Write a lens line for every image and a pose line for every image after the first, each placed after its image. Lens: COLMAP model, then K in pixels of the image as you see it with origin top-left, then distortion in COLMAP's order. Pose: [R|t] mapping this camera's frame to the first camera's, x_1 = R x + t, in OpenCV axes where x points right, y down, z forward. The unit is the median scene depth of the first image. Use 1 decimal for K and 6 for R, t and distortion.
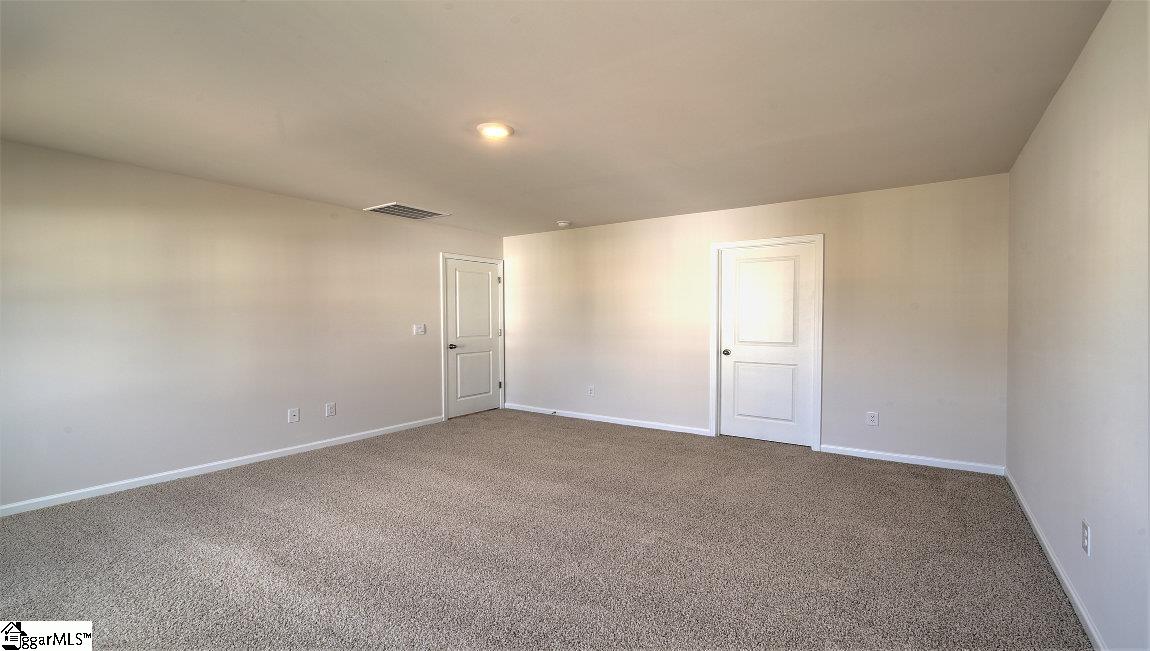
lens RADIAL K [[504.4, 0, 575.6], [0, 504.4, 322.1], [0, 0, 1]] dist [0.003182, -0.001516]
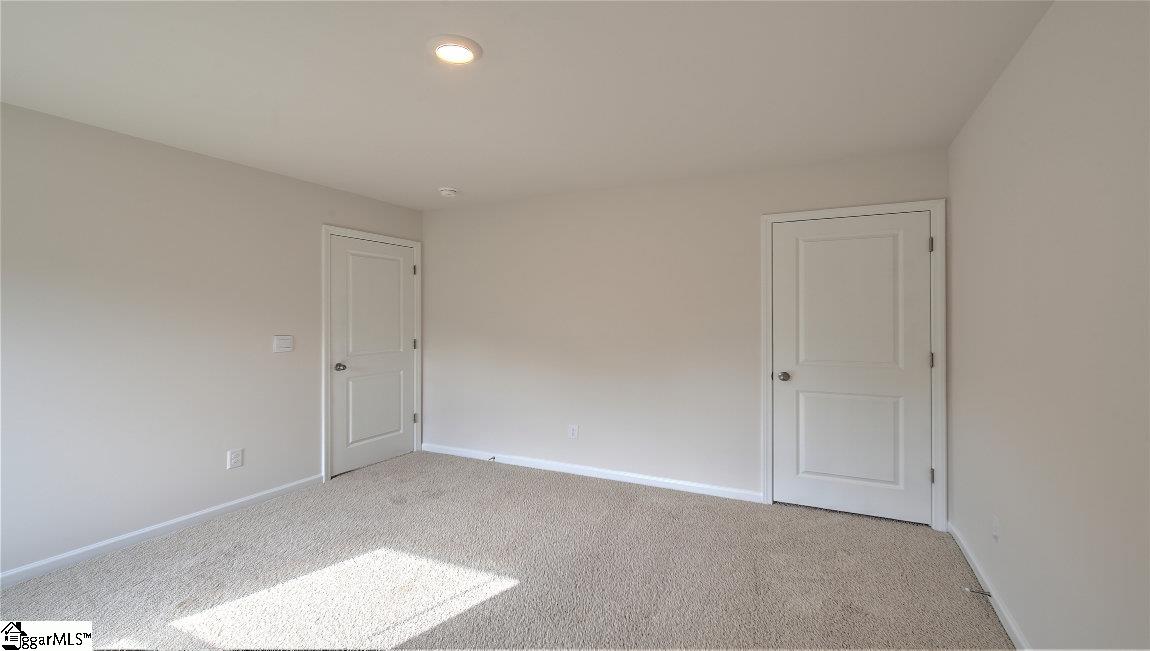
lens RADIAL K [[504.4, 0, 581.2], [0, 504.4, 321.4], [0, 0, 1]] dist [0.003182, -0.001516]
pose [[0.986259, 0.008378, 0.164995, -0.038929], [-0.003140, 0.999484, -0.031980, 0.008084], [-0.165178, 0.031022, 0.985776, 0.270889]]
